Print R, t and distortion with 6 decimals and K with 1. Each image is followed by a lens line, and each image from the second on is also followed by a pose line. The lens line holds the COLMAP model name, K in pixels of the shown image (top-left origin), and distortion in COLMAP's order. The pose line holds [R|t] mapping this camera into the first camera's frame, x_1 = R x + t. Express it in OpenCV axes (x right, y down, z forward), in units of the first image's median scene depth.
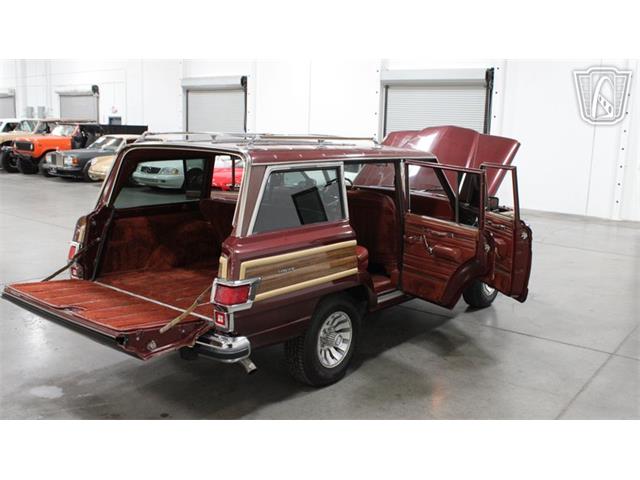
lens RADIAL K [[616.1, 0, 323.3], [0, 616.1, 241.9], [0, 0, 1]] dist [-0.152710, 0.177197]
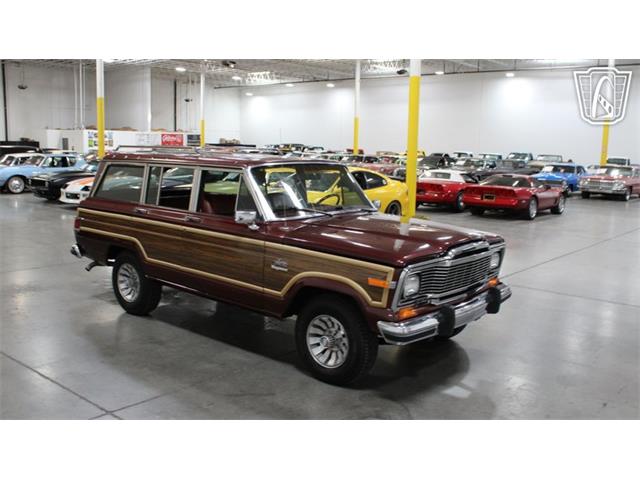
lens RADIAL K [[612.4, 0, 323.1], [0, 612.4, 241.2], [0, 0, 1]] dist [-0.152499, 0.173350]
pose [[-0.029962, 0.119316, -0.992404, 1.165271], [-0.207982, 0.970375, 0.122946, -0.172899], [0.977674, 0.210086, -0.004259, 1.174994]]
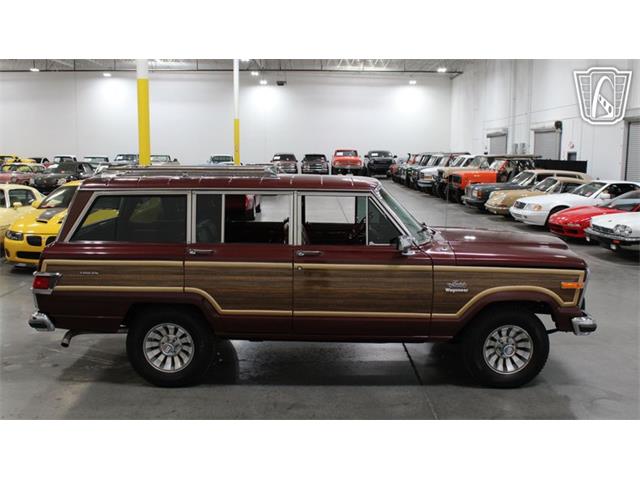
lens RADIAL K [[614.4, 0, 324.2], [0, 614.4, 241.5], [0, 0, 1]] dist [-0.150426, 0.174272]
pose [[0.628473, 0.082428, -0.773452, 0.846095], [-0.128556, 0.991701, 0.001228, -0.058498], [0.767134, 0.098660, 0.633854, 0.405034]]
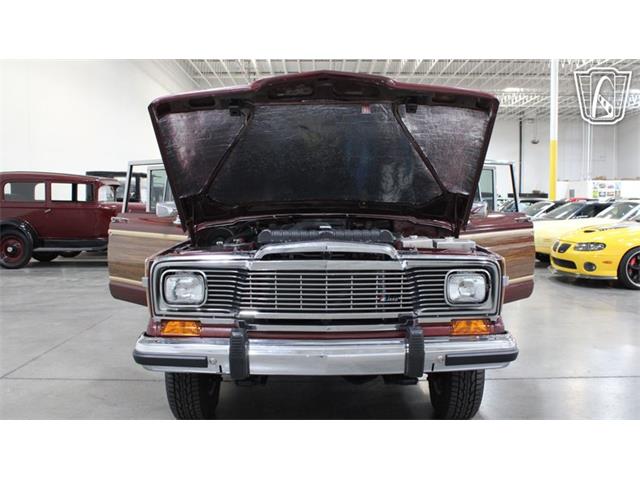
lens RADIAL K [[614.4, 0, 324.2], [0, 614.4, 241.5], [0, 0, 1]] dist [-0.150426, 0.174272]
pose [[-0.775074, 0.012099, -0.631755, 0.626765], [-0.138906, 0.972096, 0.189034, -0.204521], [0.616414, 0.234270, -0.751766, 1.770520]]
